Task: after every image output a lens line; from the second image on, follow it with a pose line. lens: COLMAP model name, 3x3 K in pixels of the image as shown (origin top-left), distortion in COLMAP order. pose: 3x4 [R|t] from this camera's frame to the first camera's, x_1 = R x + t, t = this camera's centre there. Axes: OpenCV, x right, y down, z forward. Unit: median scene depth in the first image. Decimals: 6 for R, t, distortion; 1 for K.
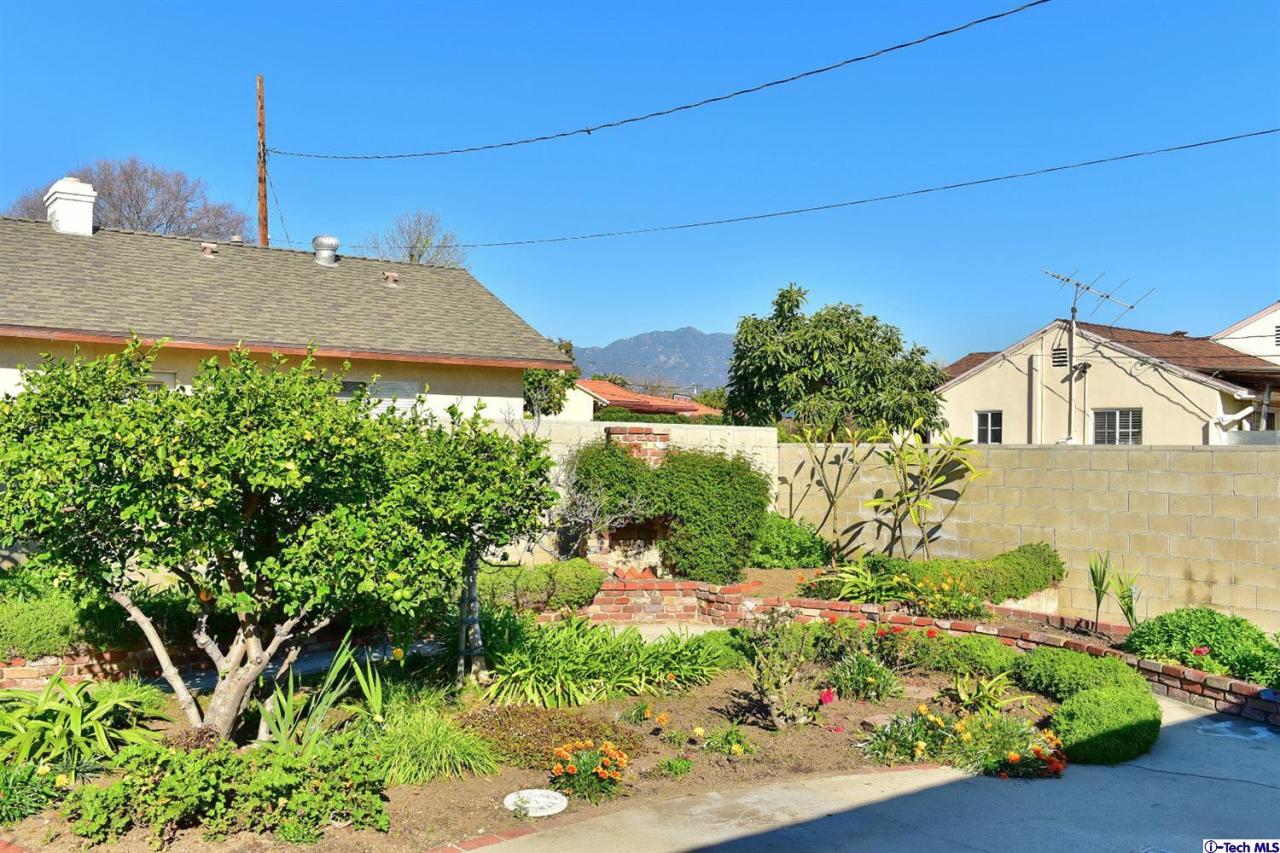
lens RADIAL K [[1134.1, 0, 663.5], [0, 1134.1, 448.1], [0, 0, 1]] dist [-0.028633, -0.010429]
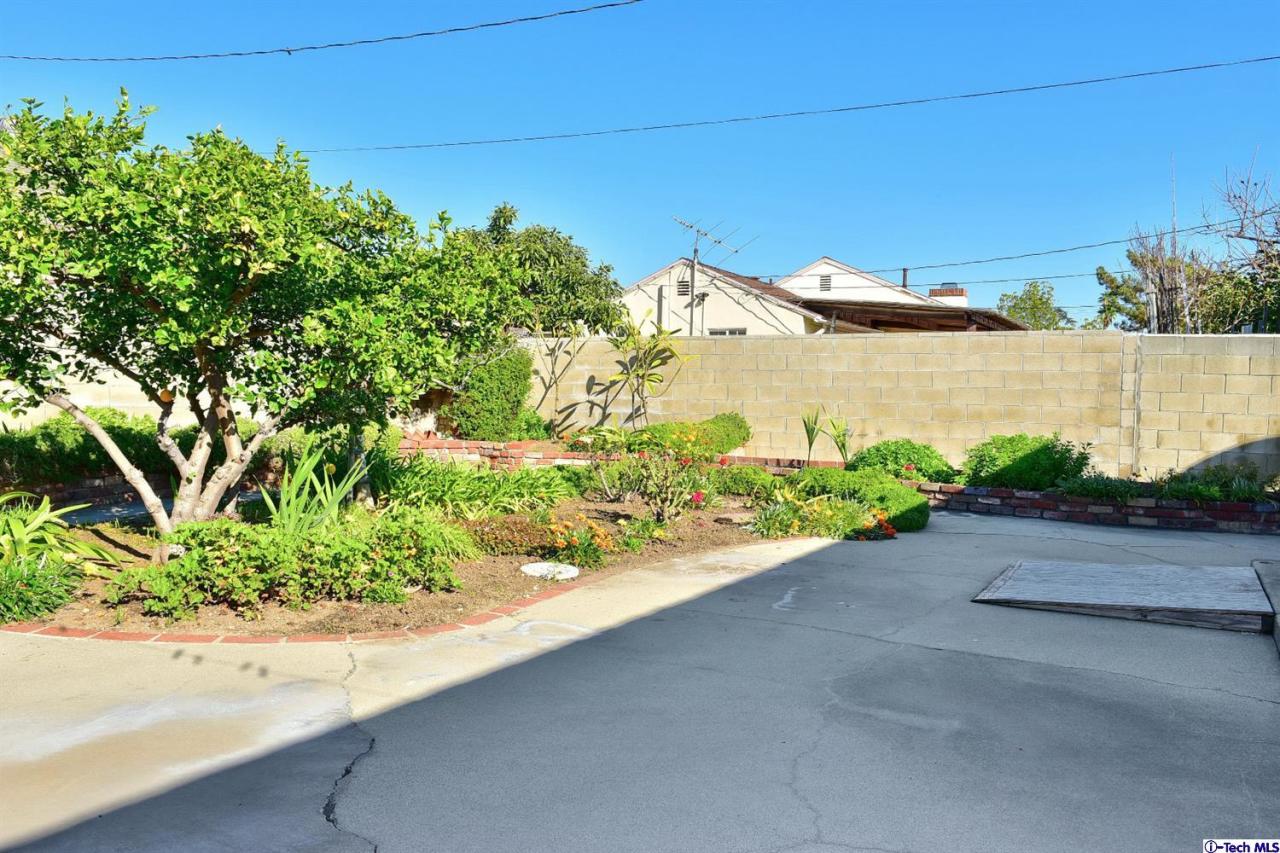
lens RADIAL K [[949.6, 0, 648.2], [0, 949.6, 437.2], [0, 0, 1]] dist [-0.033243, -0.002770]
pose [[0.914369, -0.008834, 0.404785, -0.202518], [-0.008957, 0.999076, 0.042036, 0.072800], [-0.404782, -0.042062, 0.913445, 0.061333]]
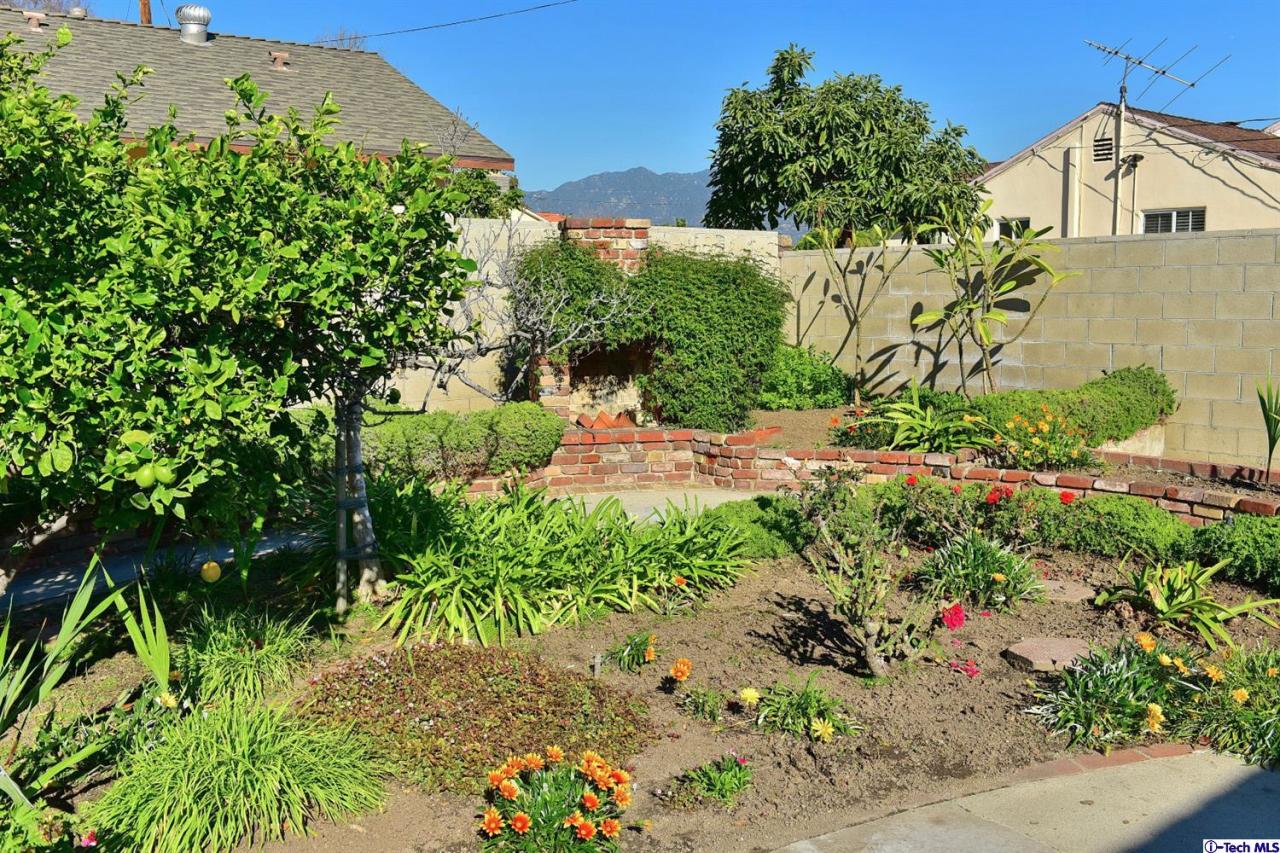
lens RADIAL K [[1134.1, 0, 653.9], [0, 1134.1, 444.3], [0, 0, 1]] dist [-0.028633, -0.010429]
pose [[0.999132, -0.029481, 0.029441, -0.017109], [0.025418, 0.991199, 0.129918, 0.032107], [-0.033012, -0.129057, 0.991088, 0.278368]]
